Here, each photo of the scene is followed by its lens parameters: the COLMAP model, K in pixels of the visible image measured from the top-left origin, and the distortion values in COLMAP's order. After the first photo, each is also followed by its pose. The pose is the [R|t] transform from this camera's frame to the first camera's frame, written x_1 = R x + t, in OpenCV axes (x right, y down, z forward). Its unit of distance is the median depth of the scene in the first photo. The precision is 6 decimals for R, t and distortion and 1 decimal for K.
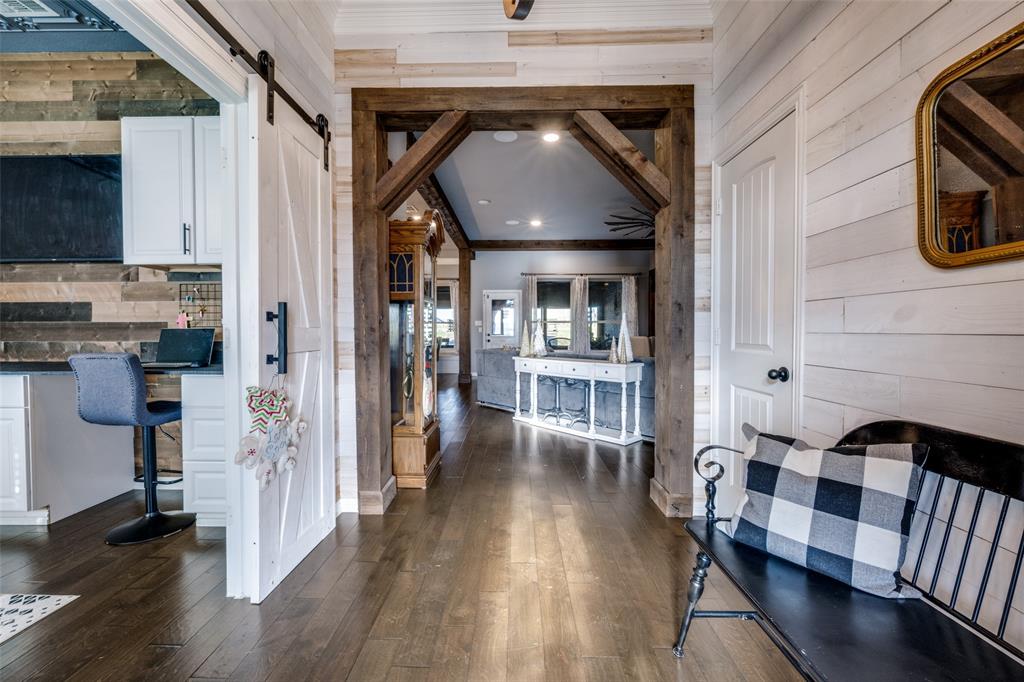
lens RADIAL K [[505.6, 0, 506.5], [0, 505.6, 336.1], [0, 0, 1]] dist [-0.001416, -0.000187]
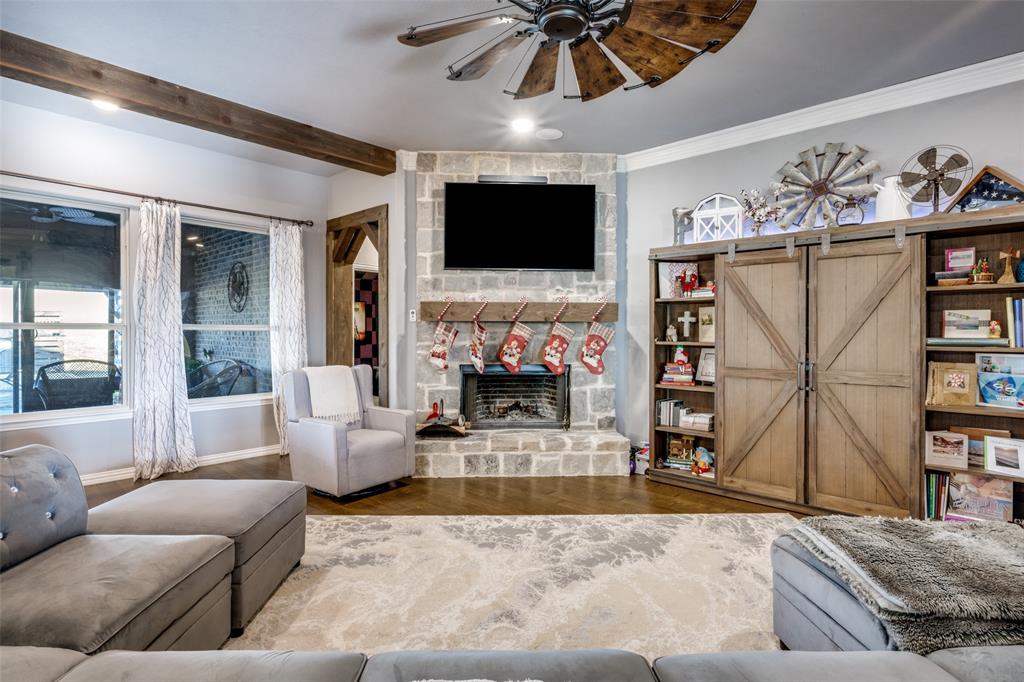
lens RADIAL K [[505.6, 0, 506.5], [0, 505.6, 336.1], [0, 0, 1]] dist [-0.001416, -0.000187]
pose [[0.671570, -0.002682, 0.740936, 0.042932], [0.006041, 0.999980, -0.001856, -0.018284], [-0.740916, 0.005722, 0.671573, 0.553434]]
